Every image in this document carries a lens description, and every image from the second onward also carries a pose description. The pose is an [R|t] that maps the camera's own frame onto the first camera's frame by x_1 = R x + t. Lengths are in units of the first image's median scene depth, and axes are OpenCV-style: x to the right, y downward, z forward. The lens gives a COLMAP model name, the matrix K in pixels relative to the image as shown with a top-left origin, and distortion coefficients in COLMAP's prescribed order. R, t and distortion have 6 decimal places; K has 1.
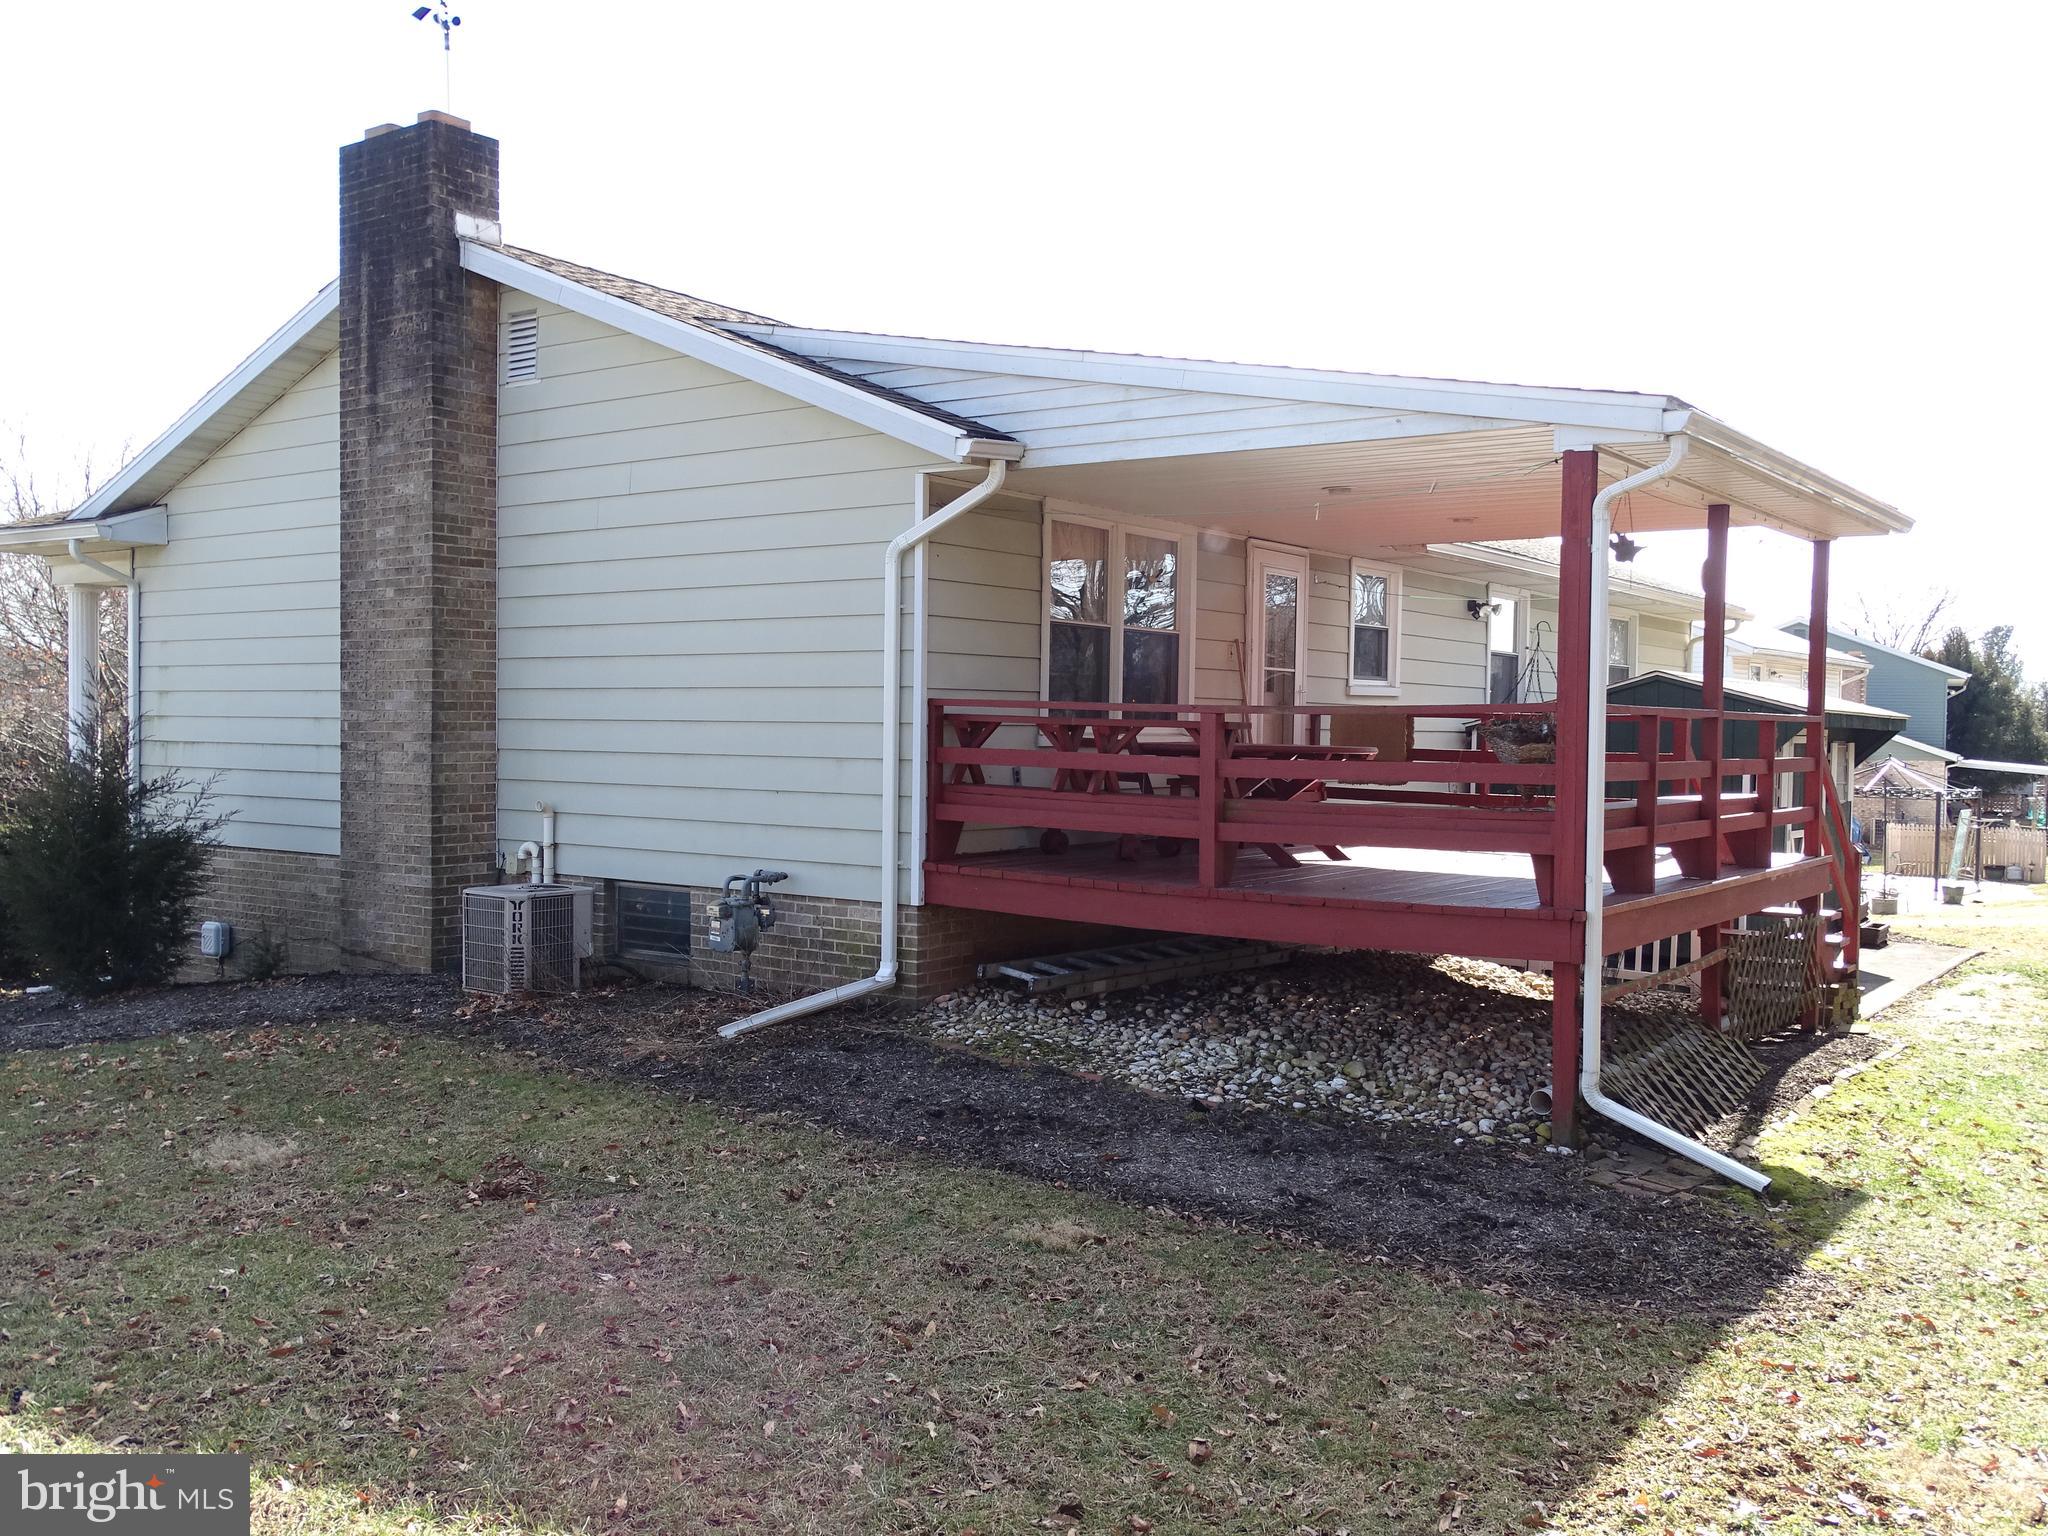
lens RADIAL K [[1777.0, 0, 1024.0], [0, 1777.0, 768.0], [0, 0, 1]] dist [0.006877, 0.005129]
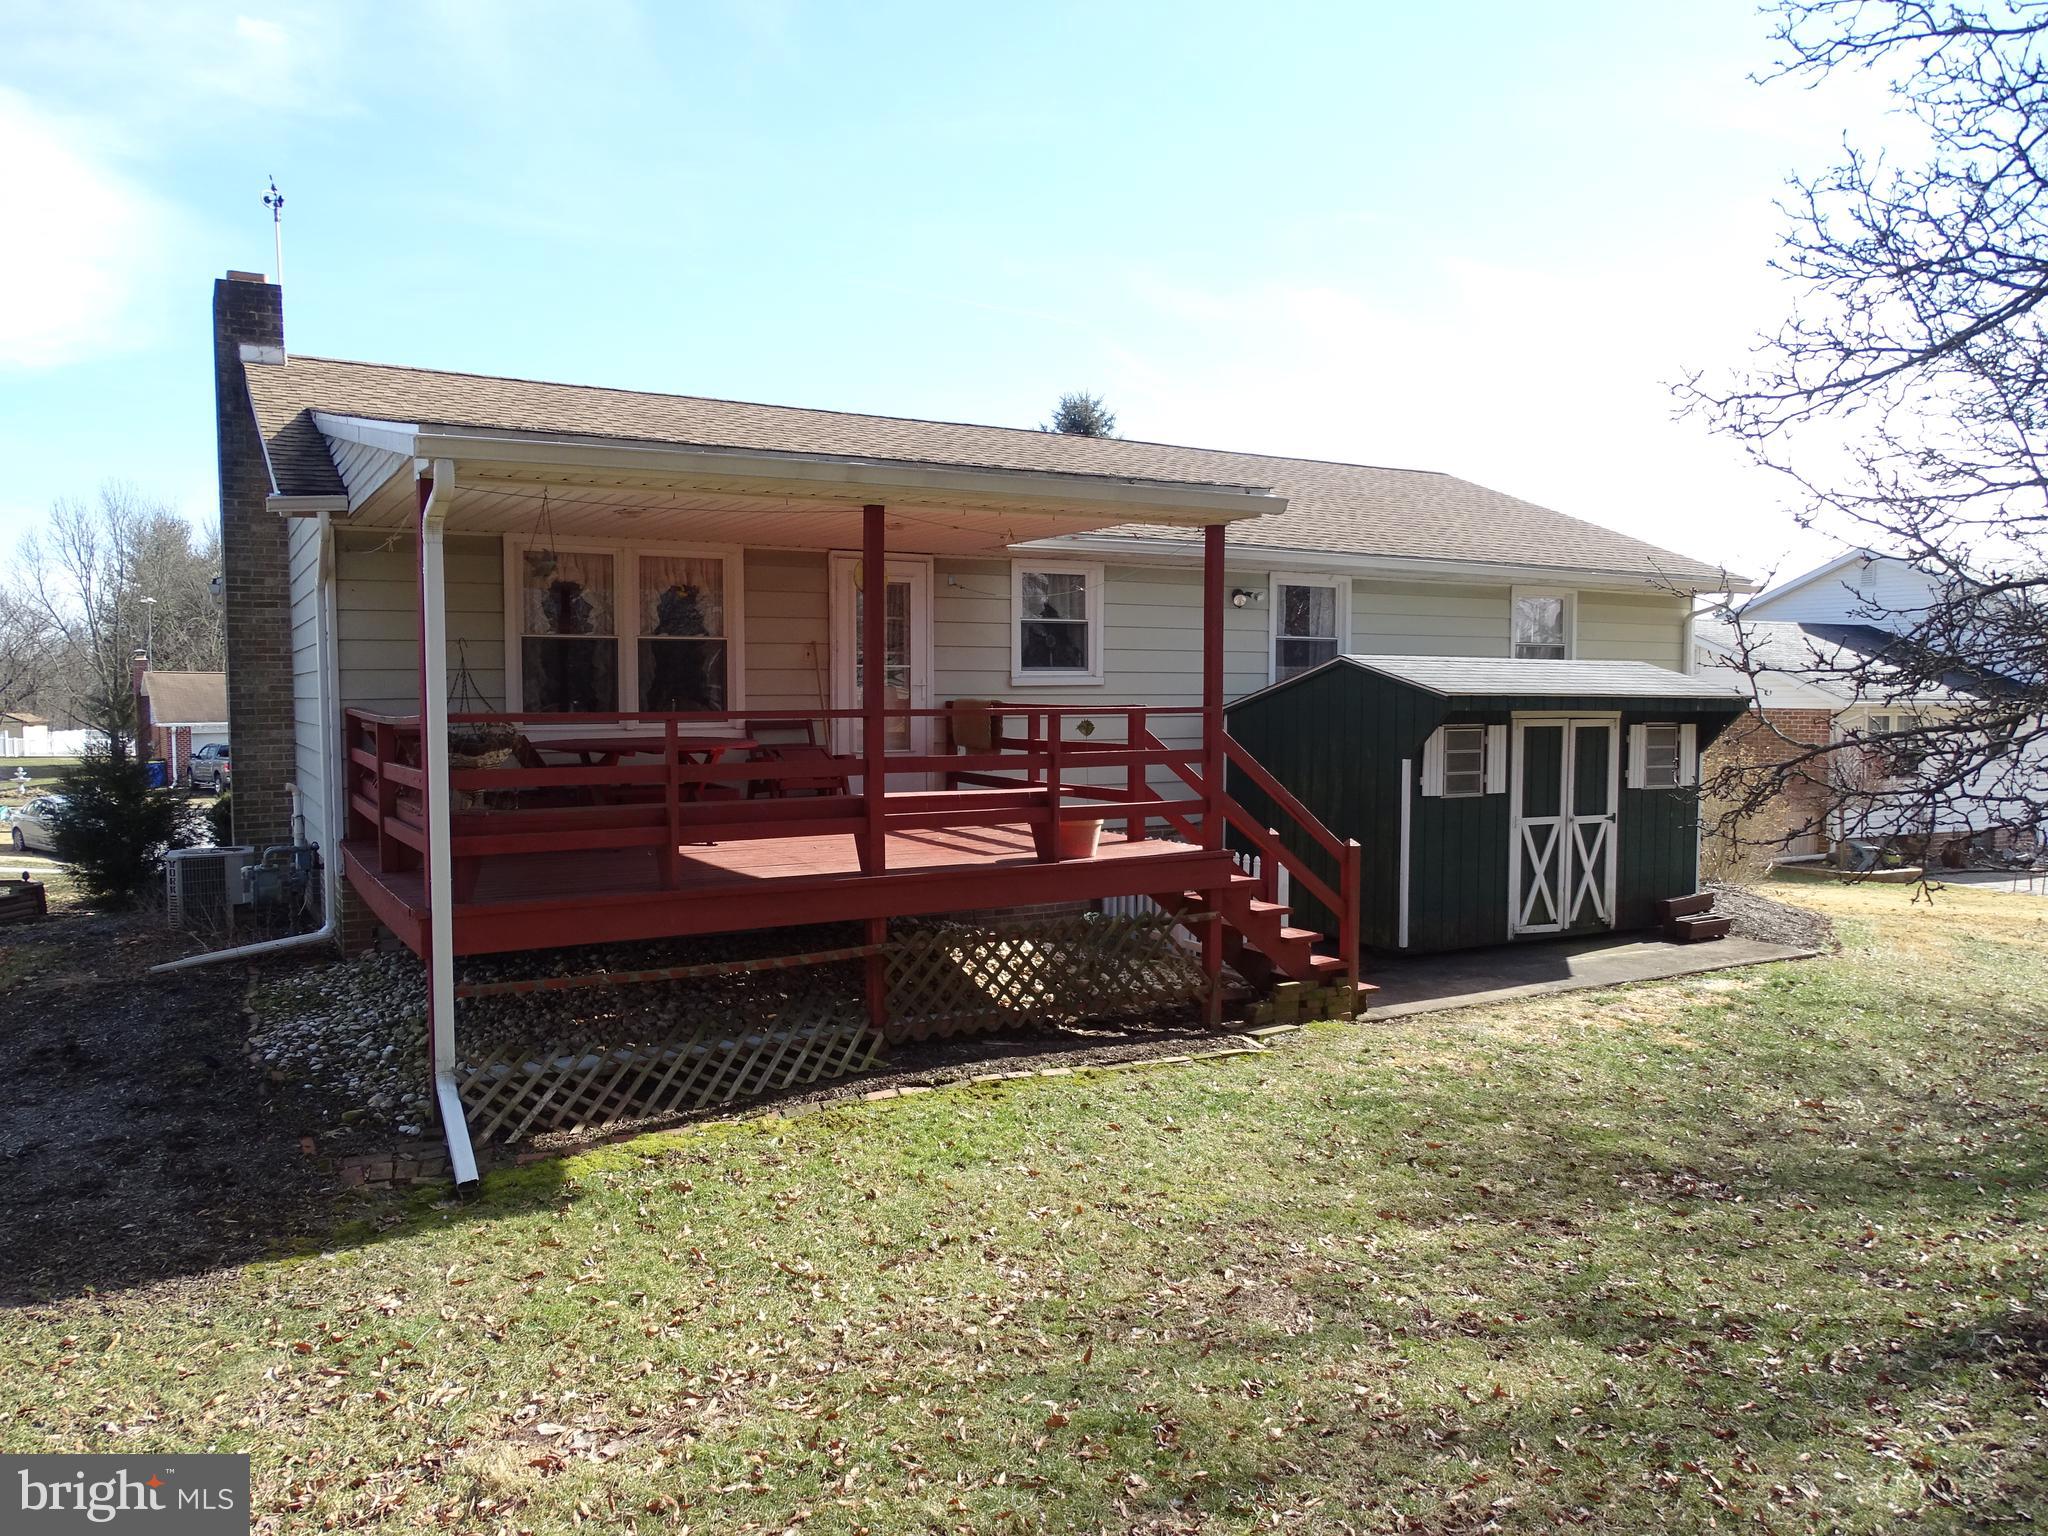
lens RADIAL K [[1442.8, 0, 1024.0], [0, 1442.8, 768.0], [0, 0, 1]] dist [-0.001334, -0.020313]
pose [[0.914664, 0.005237, -0.404181, 0.653755], [0.006407, 0.999603, 0.027452, -0.018431], [0.404164, -0.027699, 0.914267, 0.234937]]
